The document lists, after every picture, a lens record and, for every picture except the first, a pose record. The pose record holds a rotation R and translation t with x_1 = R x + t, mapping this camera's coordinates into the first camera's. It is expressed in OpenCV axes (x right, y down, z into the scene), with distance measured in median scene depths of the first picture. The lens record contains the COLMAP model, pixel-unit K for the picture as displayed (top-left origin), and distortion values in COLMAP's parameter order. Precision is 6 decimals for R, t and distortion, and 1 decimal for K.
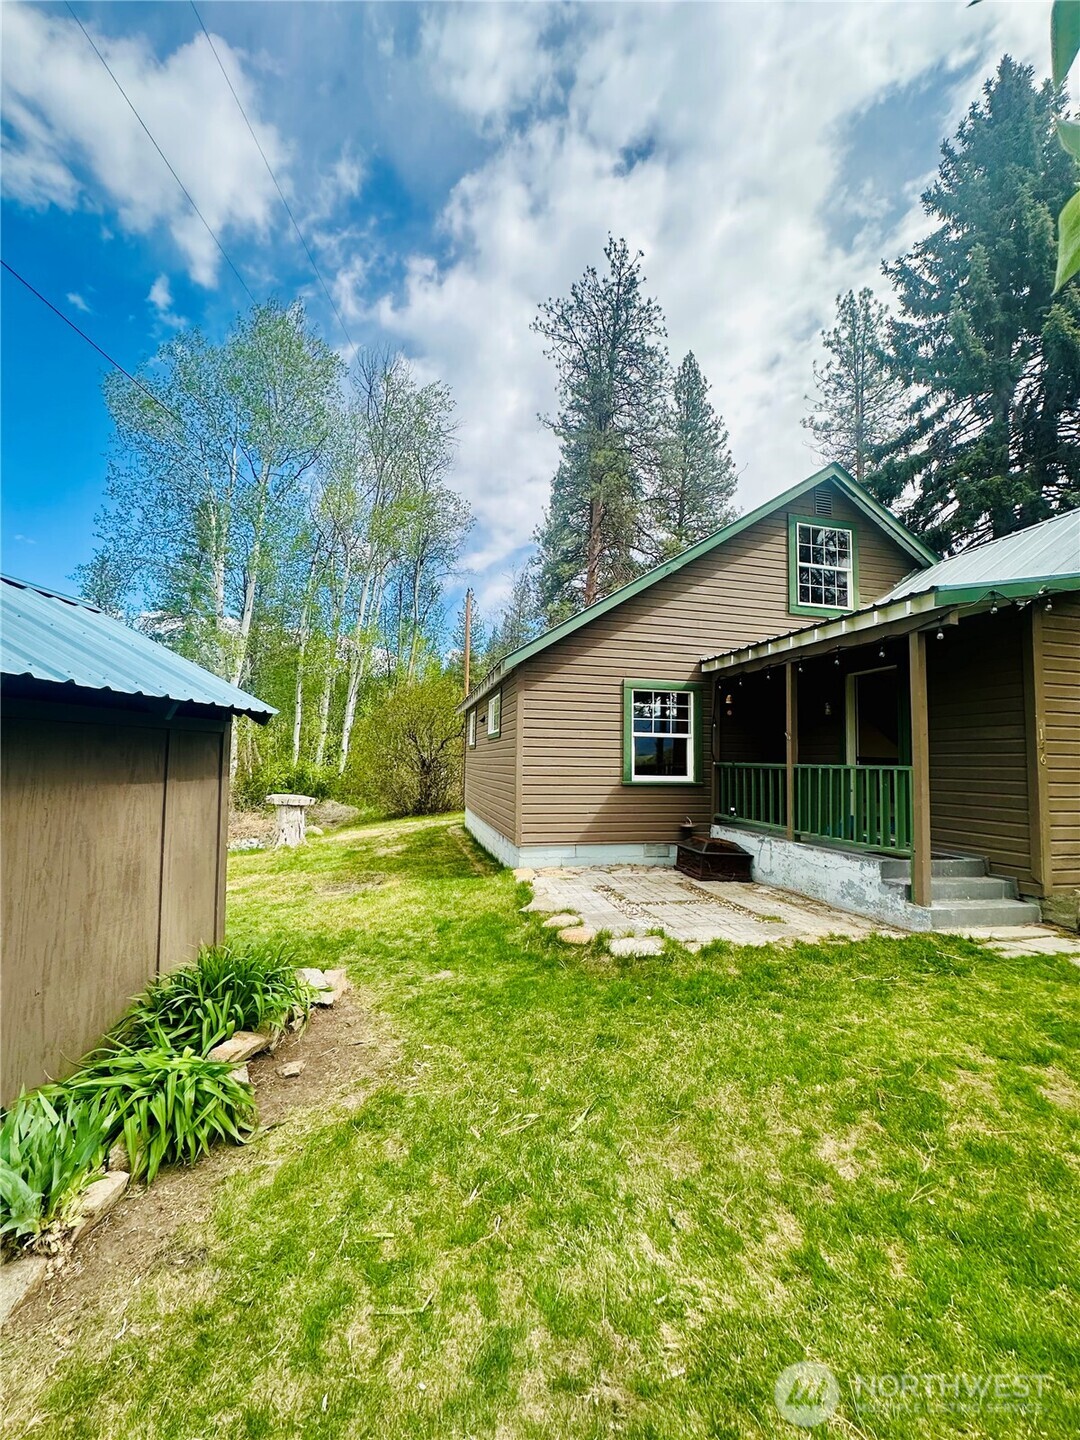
lens RADIAL K [[573.5, 0, 534.4], [0, 573.5, 709.6], [0, 0, 1]] dist [-0.000164, 0.000875]
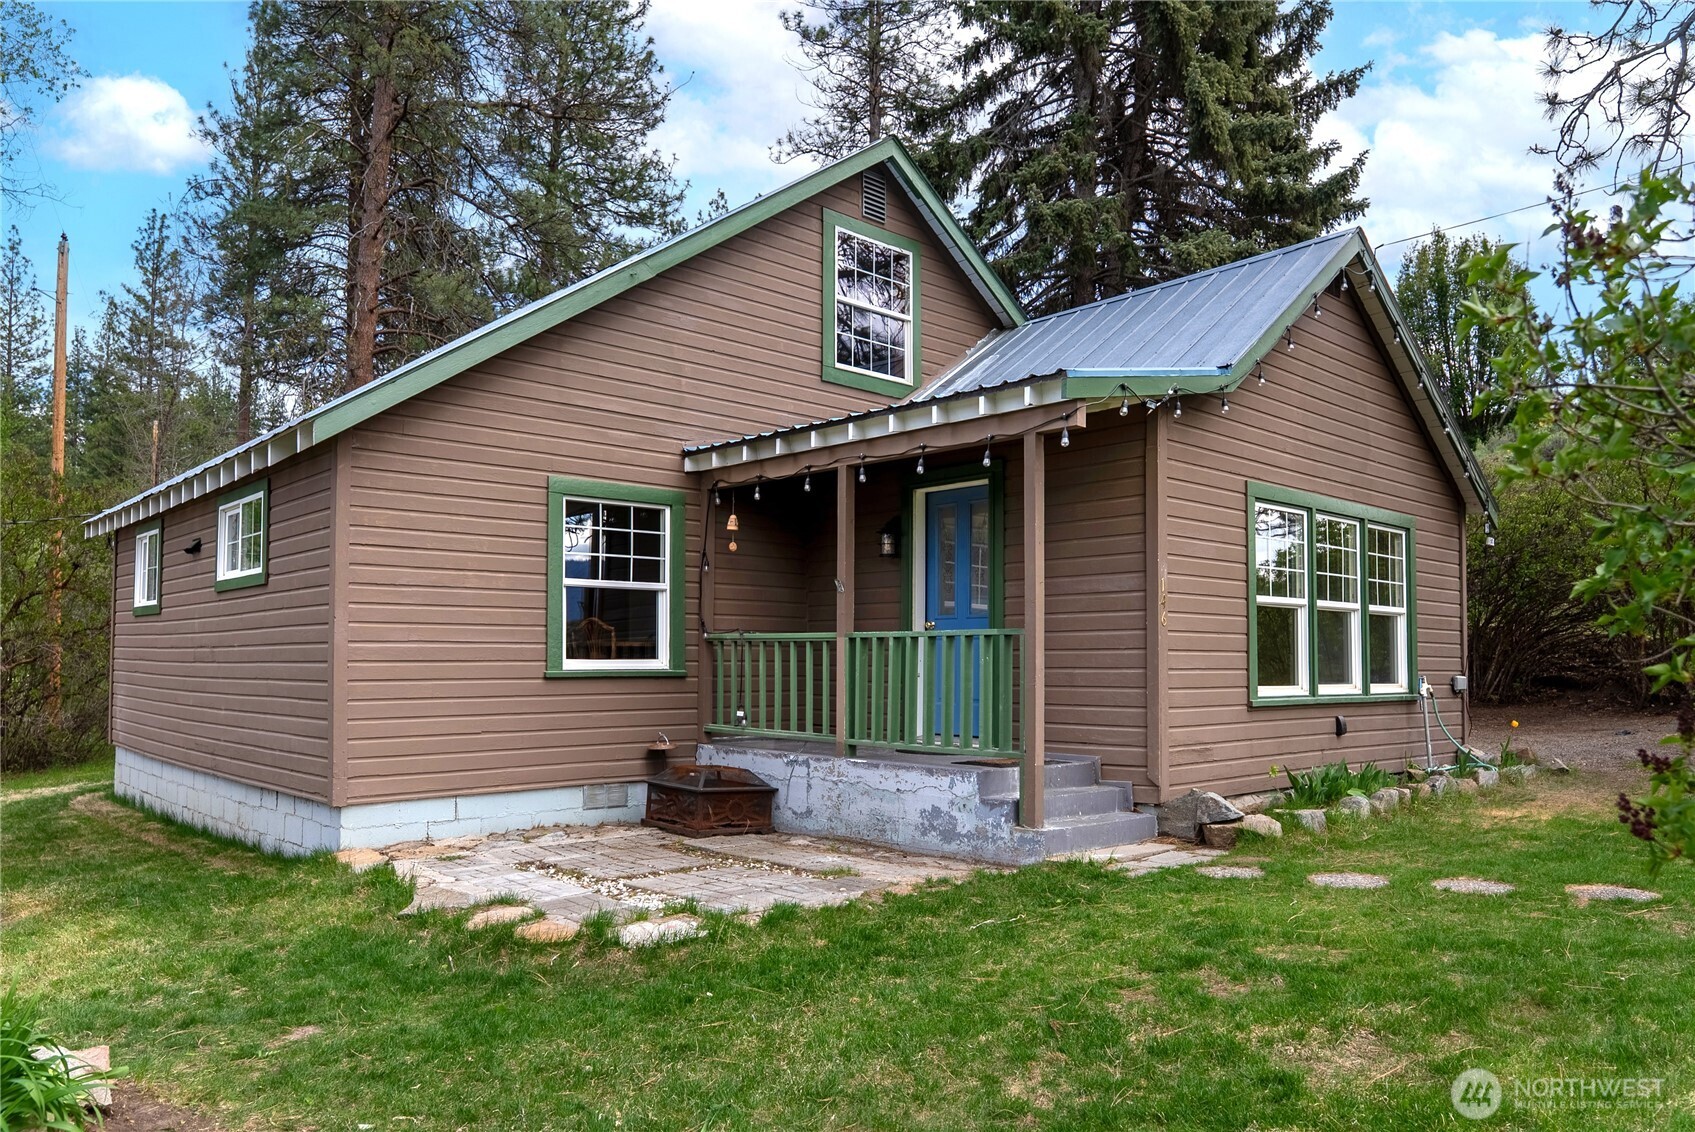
lens RADIAL K [[1176.6, 0, 854.2], [0, 1176.6, 573.5], [0, 0, 1]] dist [-0.010224, -0.007538]
pose [[0.869052, 0.018160, 0.494387, -0.171659], [-0.029855, 0.999430, 0.015770, 0.013697], [-0.493819, -0.028465, 0.869099, -0.095443]]
